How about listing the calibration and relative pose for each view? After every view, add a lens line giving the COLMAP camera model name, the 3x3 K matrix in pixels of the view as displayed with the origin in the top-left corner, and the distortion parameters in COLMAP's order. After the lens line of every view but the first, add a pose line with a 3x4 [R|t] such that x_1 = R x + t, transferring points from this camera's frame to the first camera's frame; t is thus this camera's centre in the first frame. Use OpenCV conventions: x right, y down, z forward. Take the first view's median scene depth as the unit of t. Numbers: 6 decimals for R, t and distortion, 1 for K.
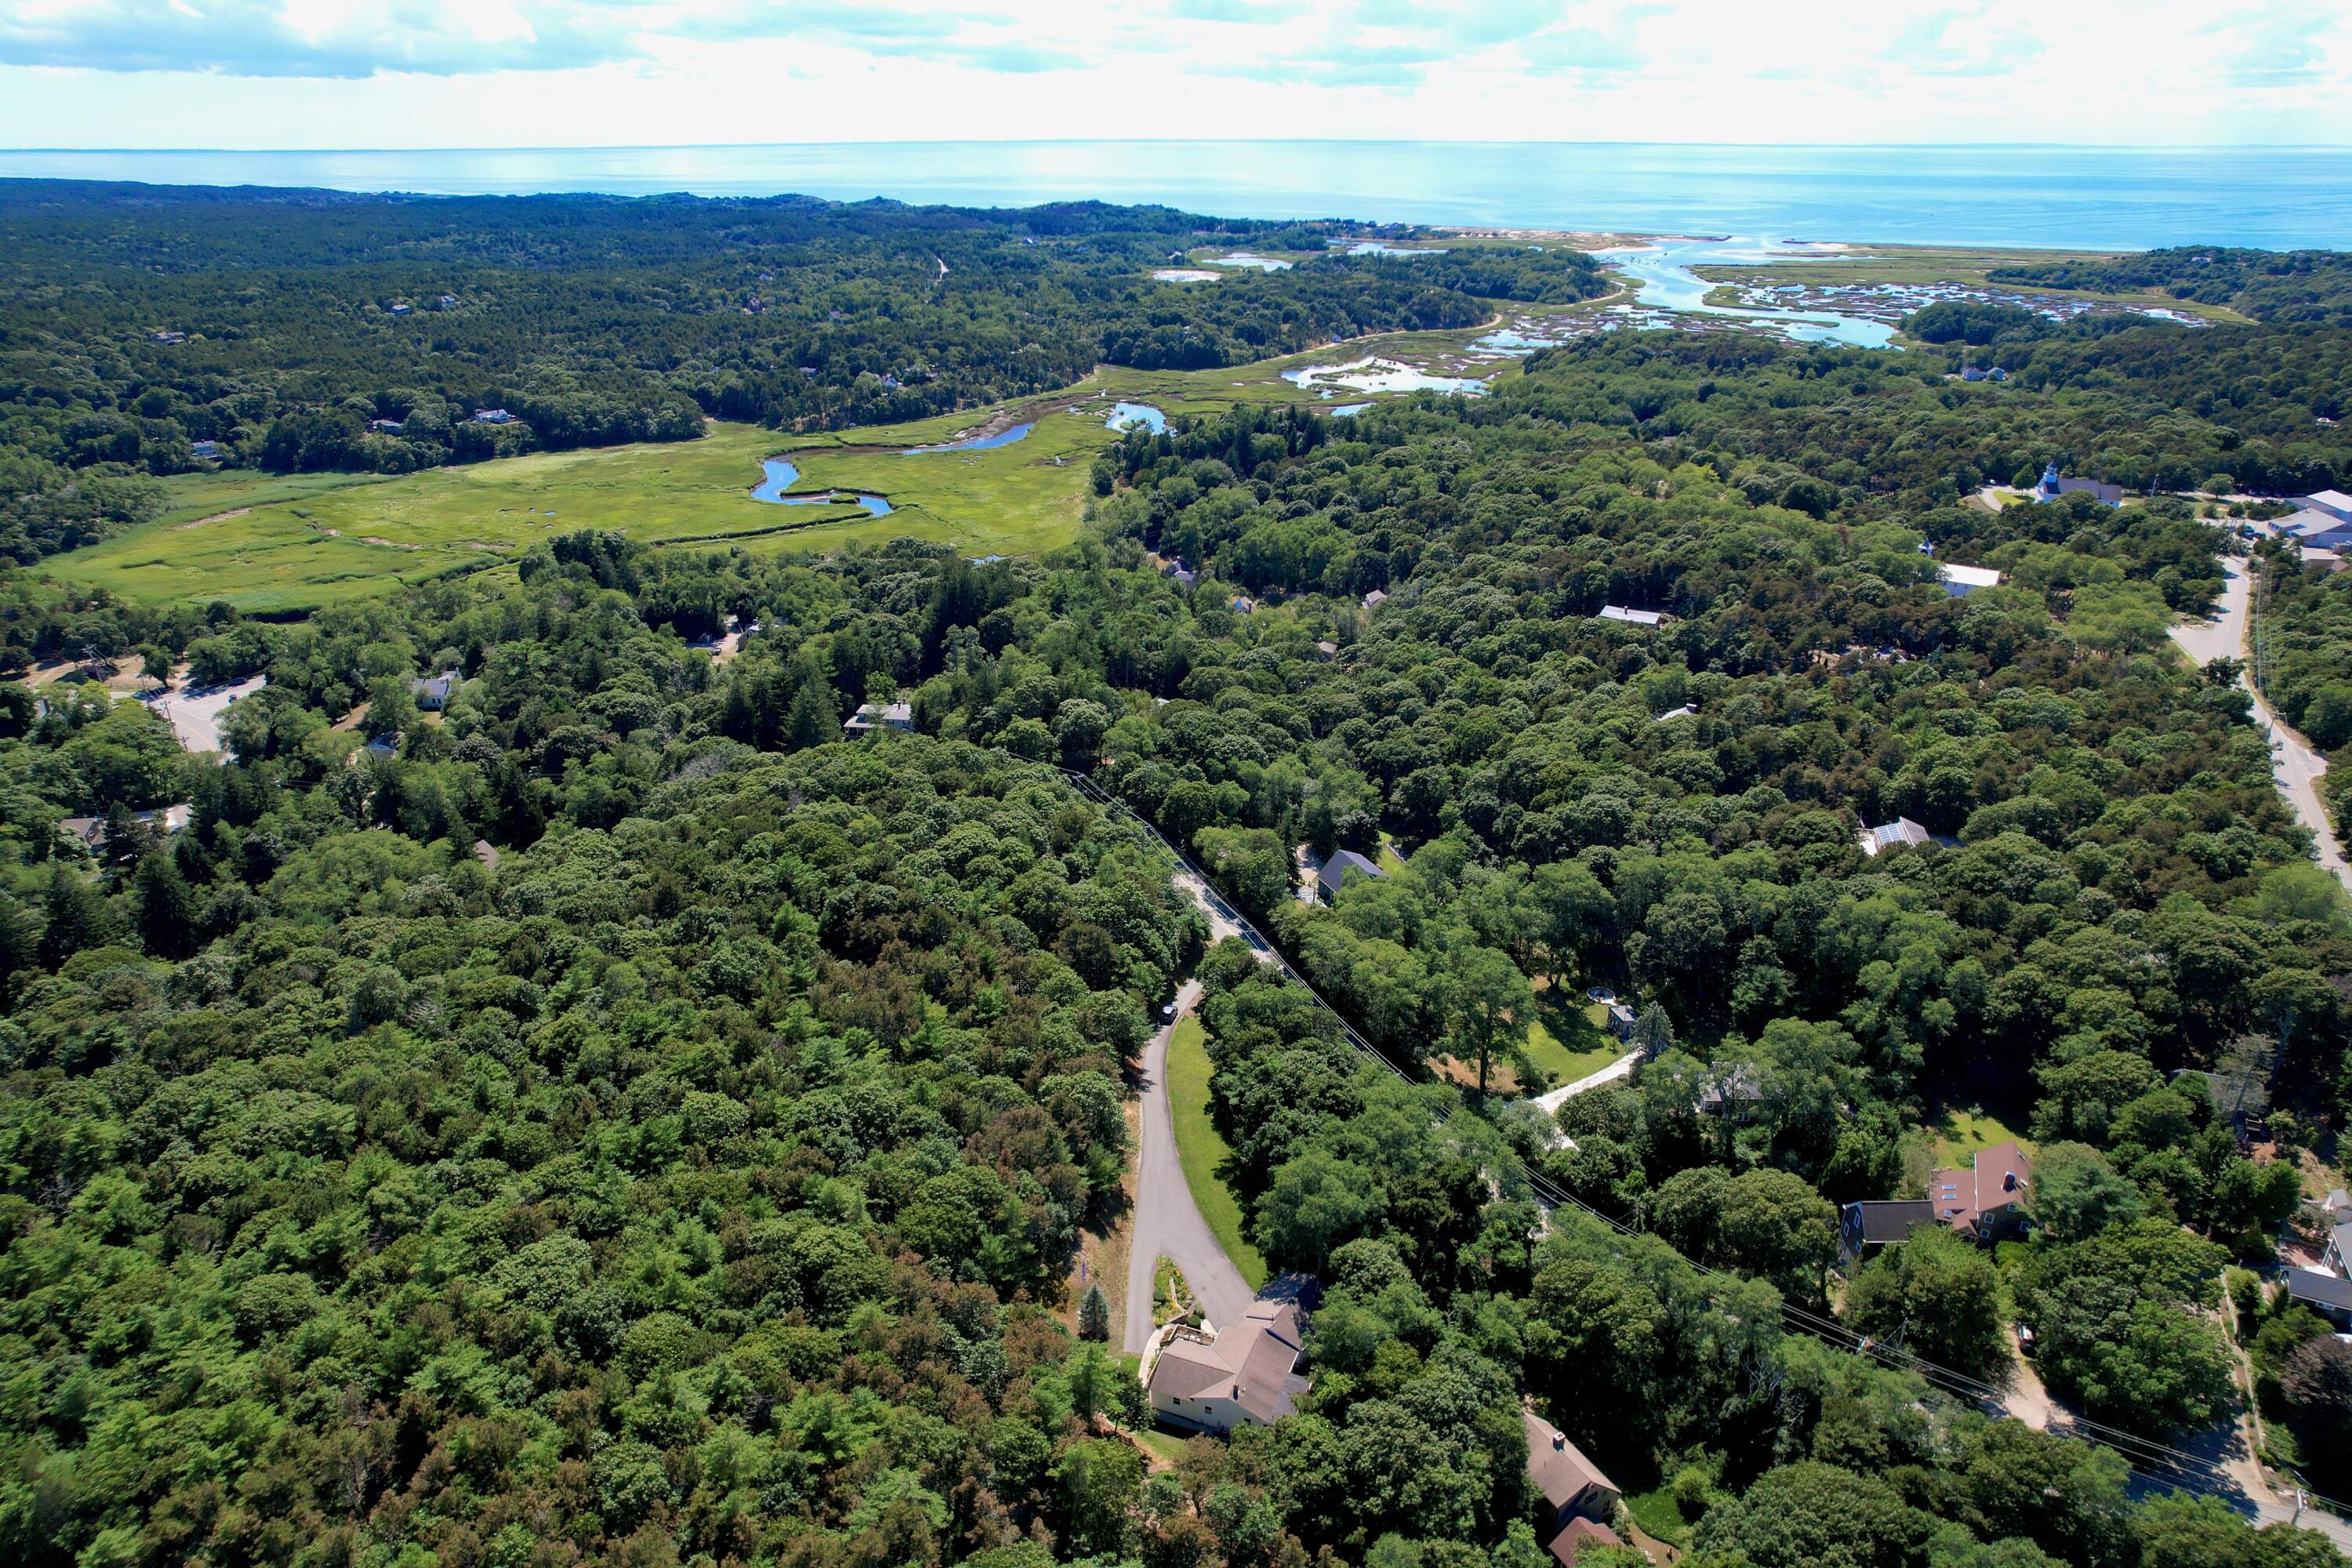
lens RADIAL K [[1507.6, 0, 1176.0], [0, 1507.6, 784.0], [0, 0, 1]] dist [-0.080582, 0.068260]
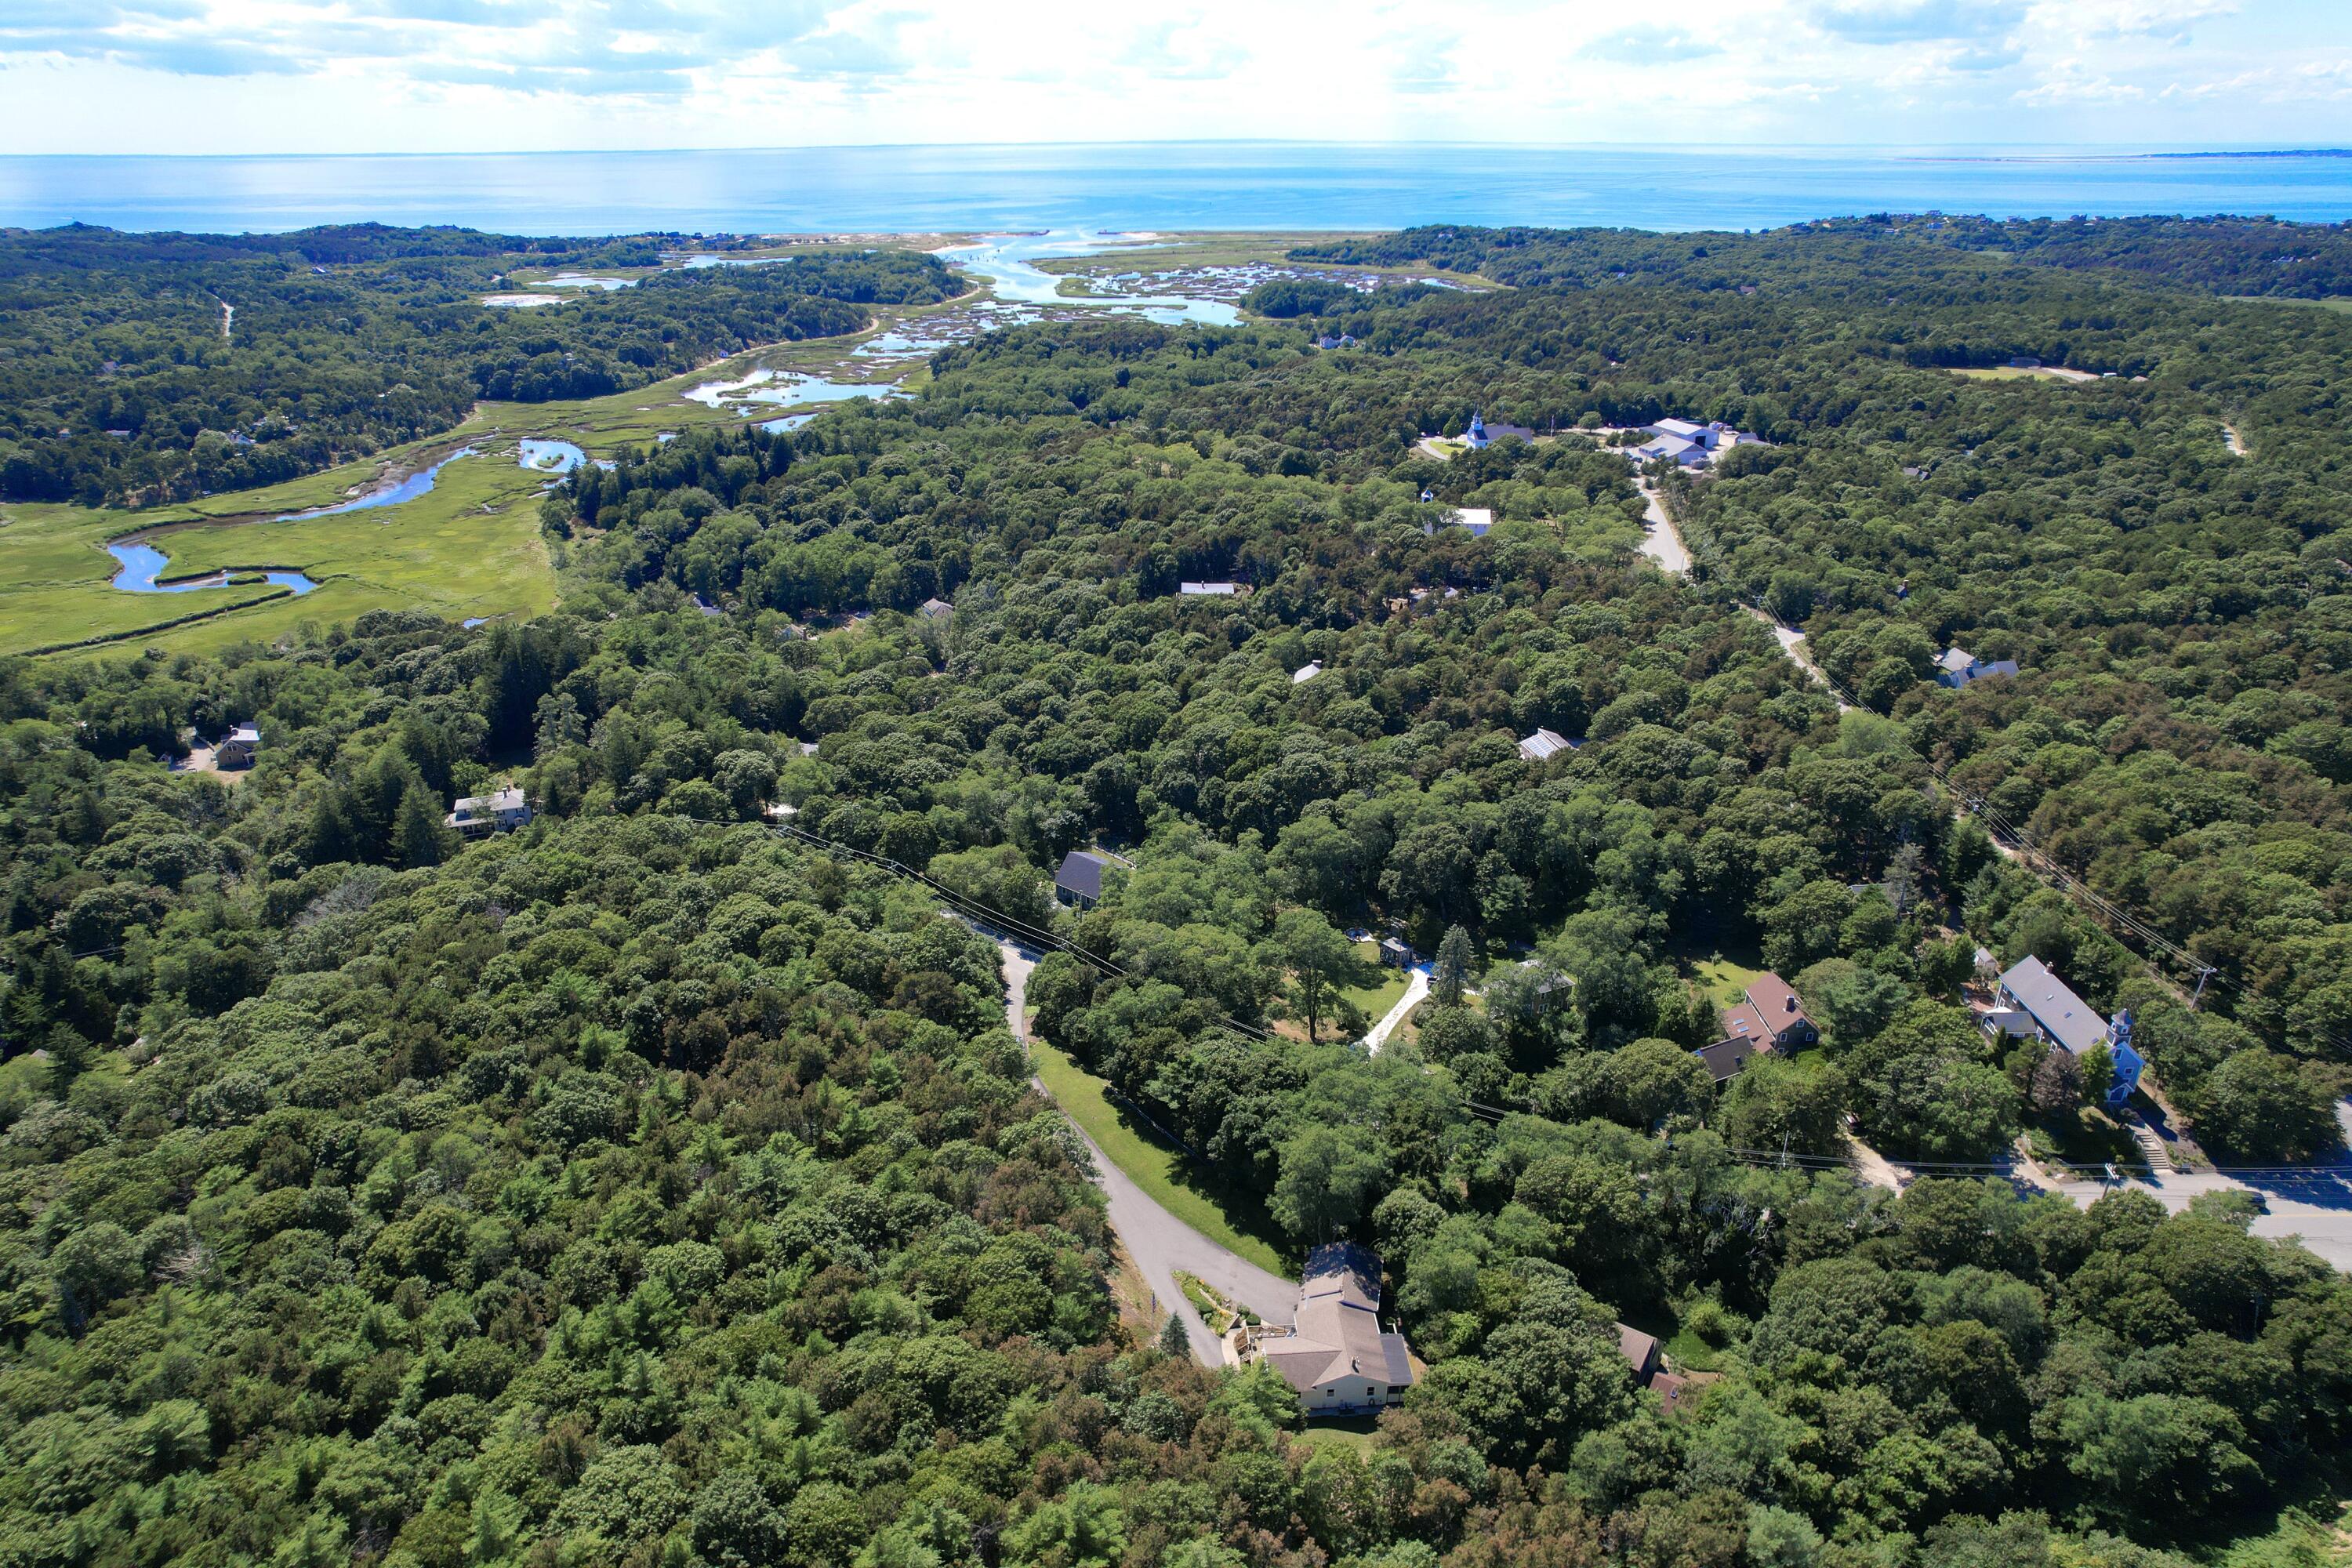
lens RADIAL K [[1508.1, 0, 1176.0], [0, 1508.1, 784.0], [0, 0, 1]] dist [-0.083378, 0.076022]
pose [[0.904318, -0.174148, 0.389720, -0.107871], [0.175239, 0.983971, 0.033061, -0.011078], [-0.389231, 0.038396, 0.920340, 0.024101]]
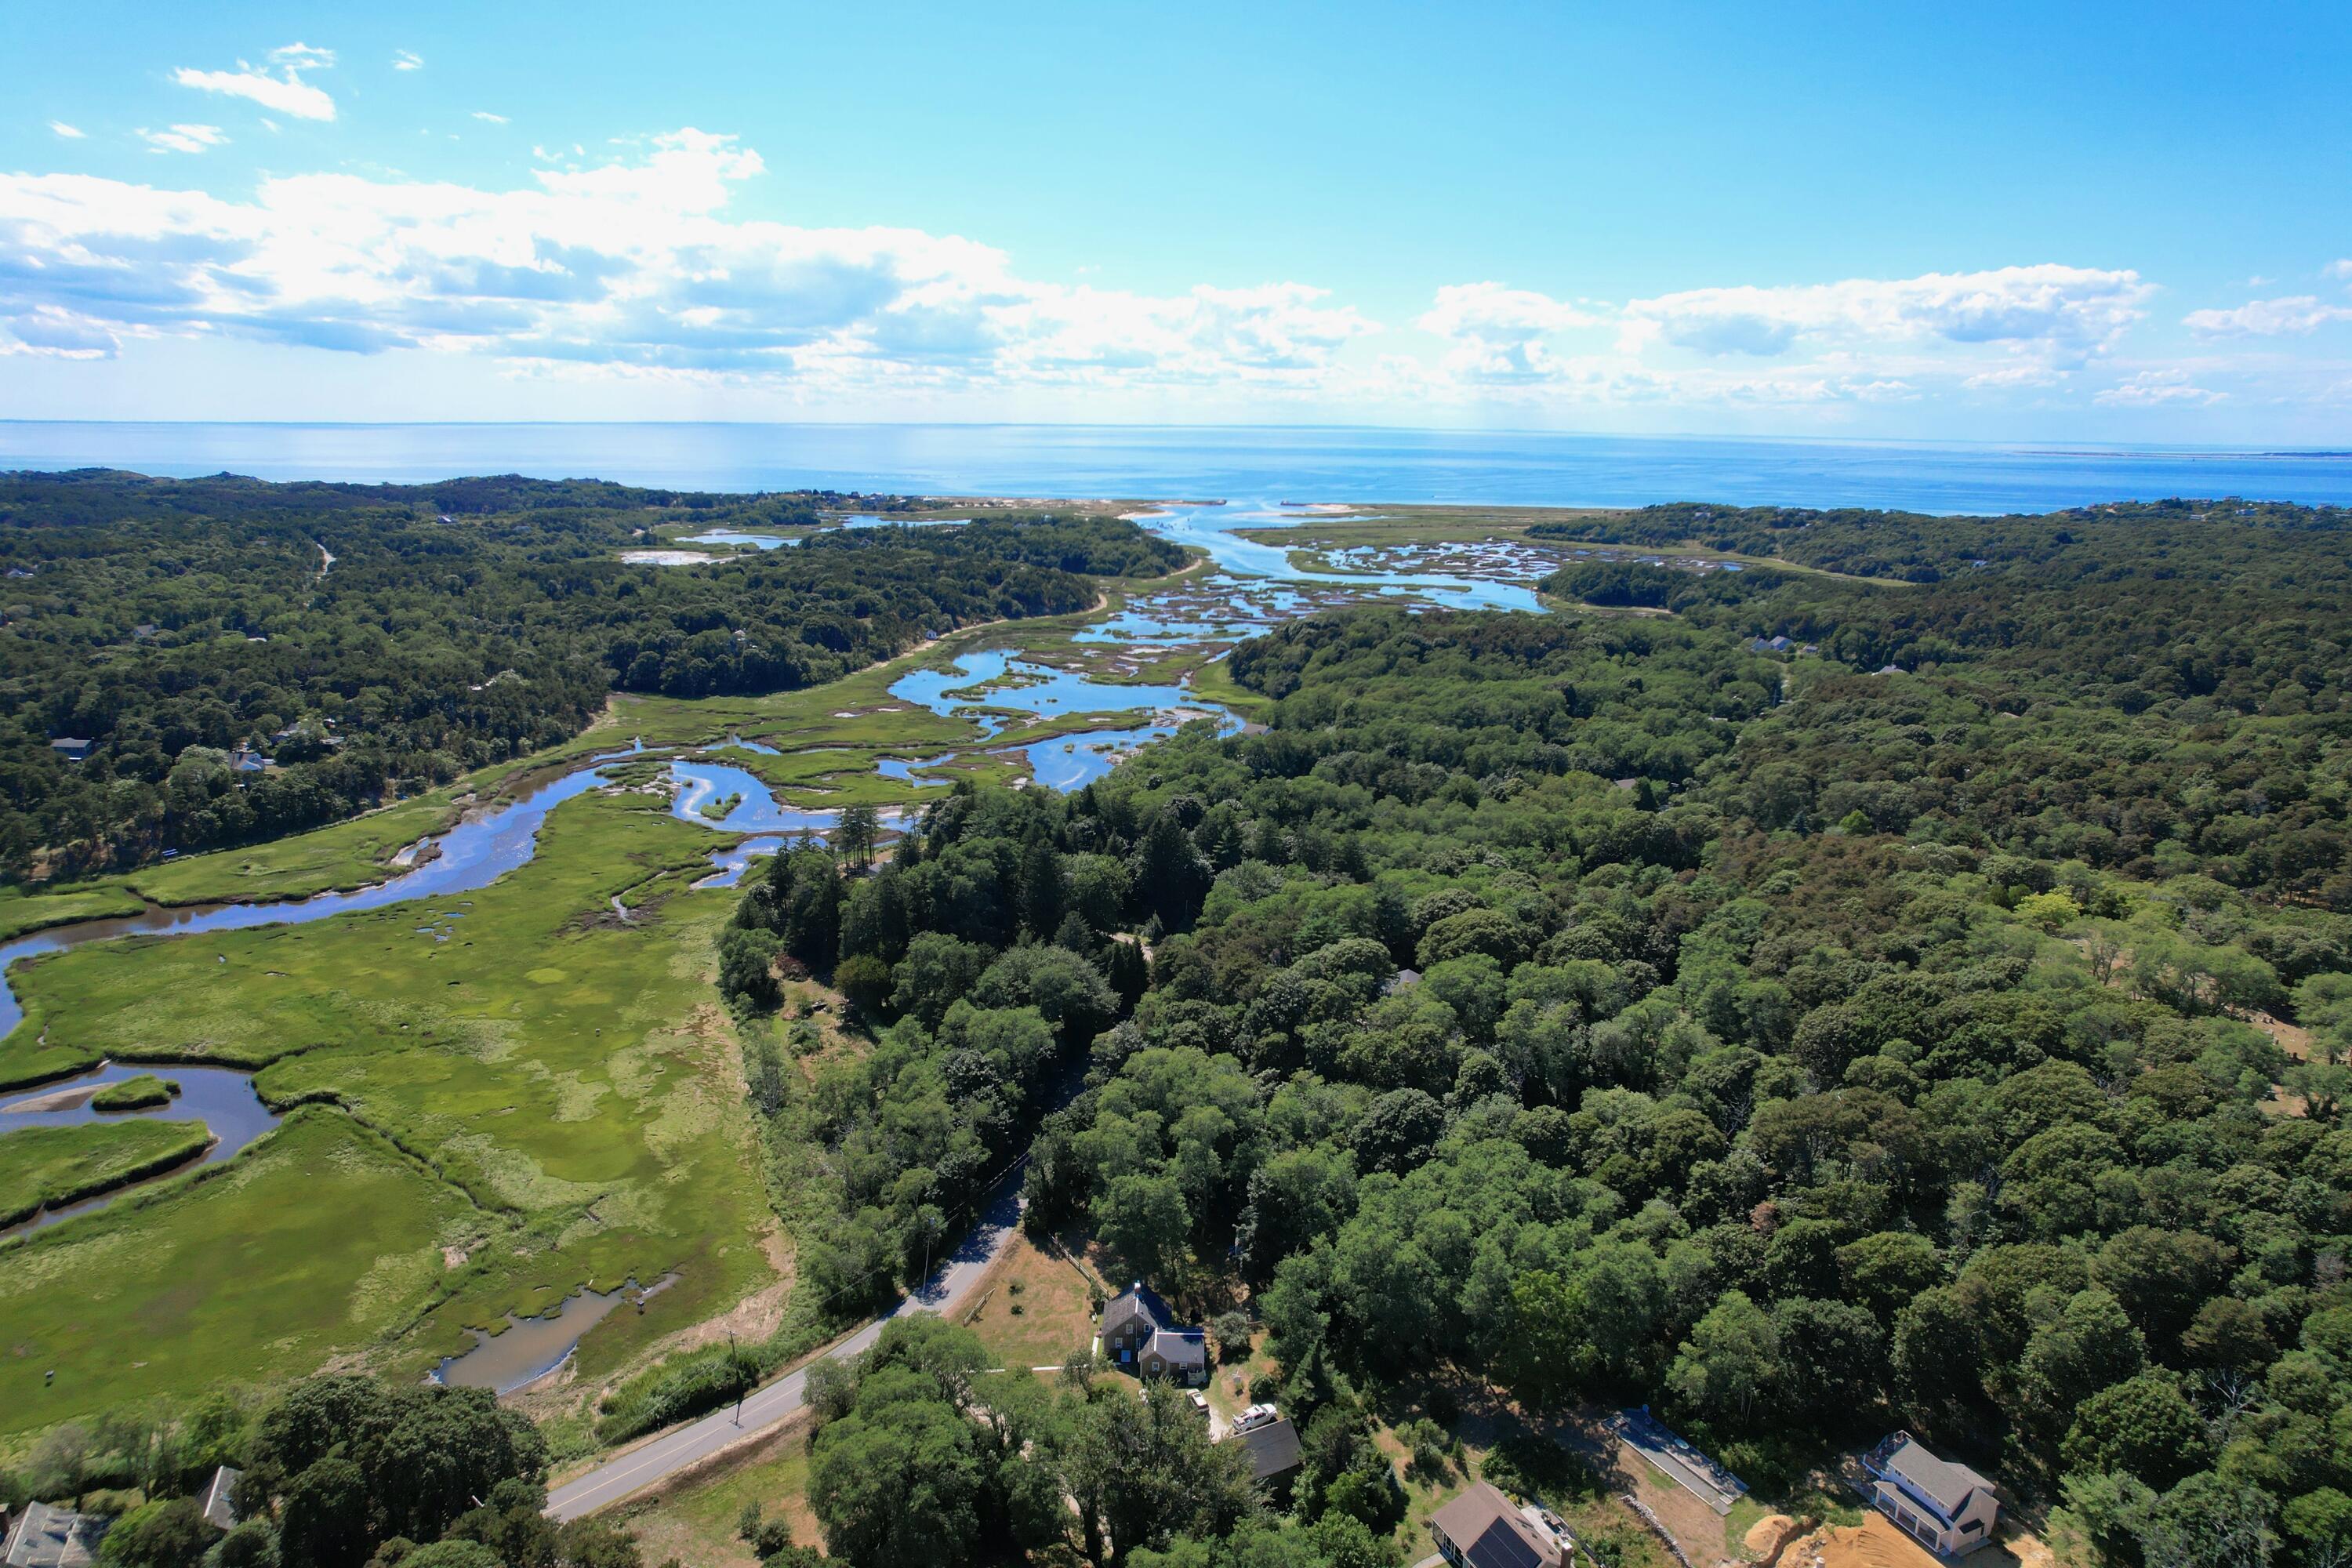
lens RADIAL K [[1507.6, 0, 1176.0], [0, 1507.6, 784.0], [0, 0, 1]] dist [-0.080582, 0.068260]
pose [[0.929447, -0.076050, 0.361032, -0.110704], [0.136952, 0.979730, -0.146196, -0.209226], [-0.342595, 0.185326, 0.921023, 0.601898]]
